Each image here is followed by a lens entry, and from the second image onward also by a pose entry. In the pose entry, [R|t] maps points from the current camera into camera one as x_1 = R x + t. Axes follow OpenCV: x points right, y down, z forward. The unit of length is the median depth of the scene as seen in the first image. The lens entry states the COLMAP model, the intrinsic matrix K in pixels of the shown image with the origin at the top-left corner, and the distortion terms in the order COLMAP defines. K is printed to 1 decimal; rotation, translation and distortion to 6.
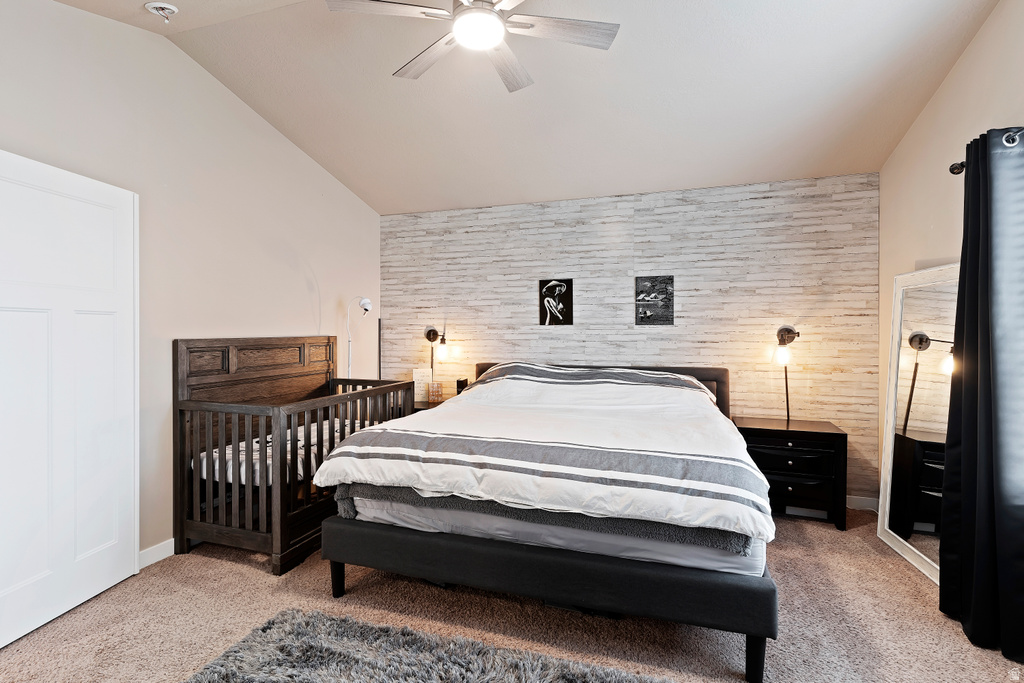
lens RADIAL K [[492.3, 0, 502.2], [0, 492.3, 334.1], [0, 0, 1]] dist [0.008600, -0.002644]
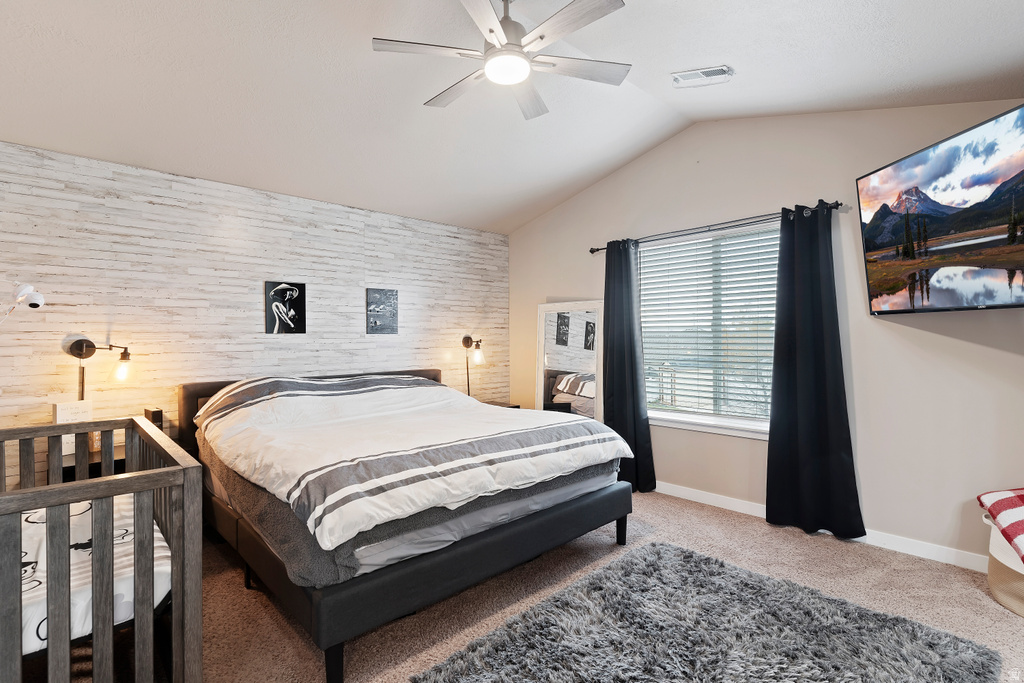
lens RADIAL K [[492.3, 0, 503.3], [0, 492.3, 342.9], [0, 0, 1]] dist [0.008600, -0.002644]
pose [[0.477608, -0.011781, 0.878494, -0.515900], [0.015115, 0.999872, 0.005192, -0.000182], [-0.878443, 0.010799, 0.477725, 0.241567]]
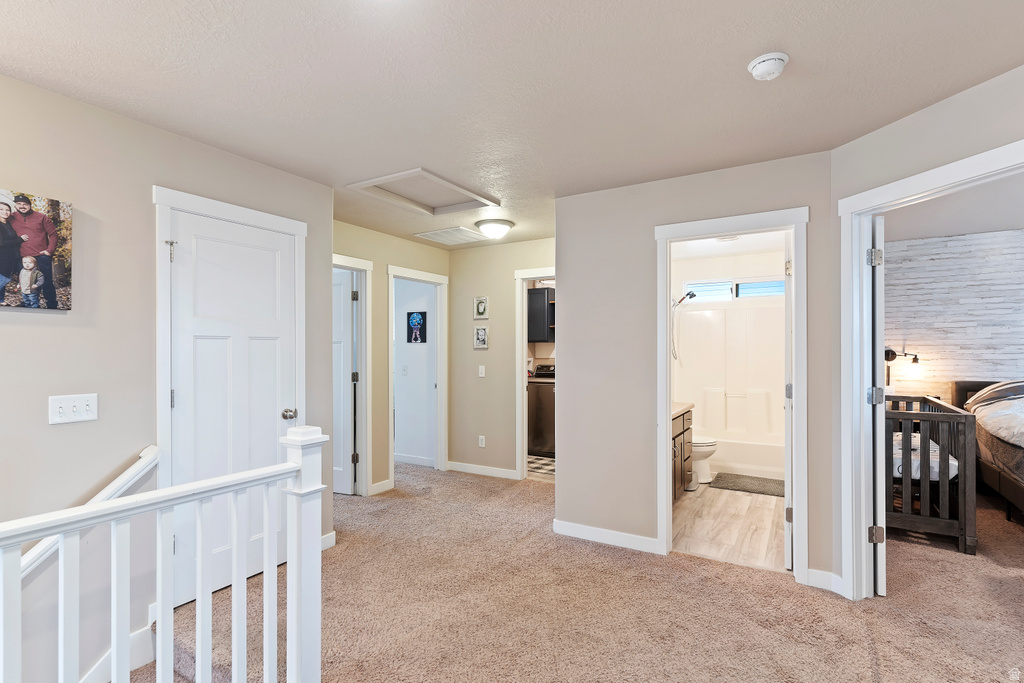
lens RADIAL K [[492.3, 0, 519.6], [0, 492.3, 347.6], [0, 0, 1]] dist [0.008600, -0.002644]
pose [[0.979630, -0.007390, -0.200675, -0.832369], [0.005047, 0.999913, -0.012185, -0.006302], [0.200747, 0.010923, 0.979582, -0.267556]]
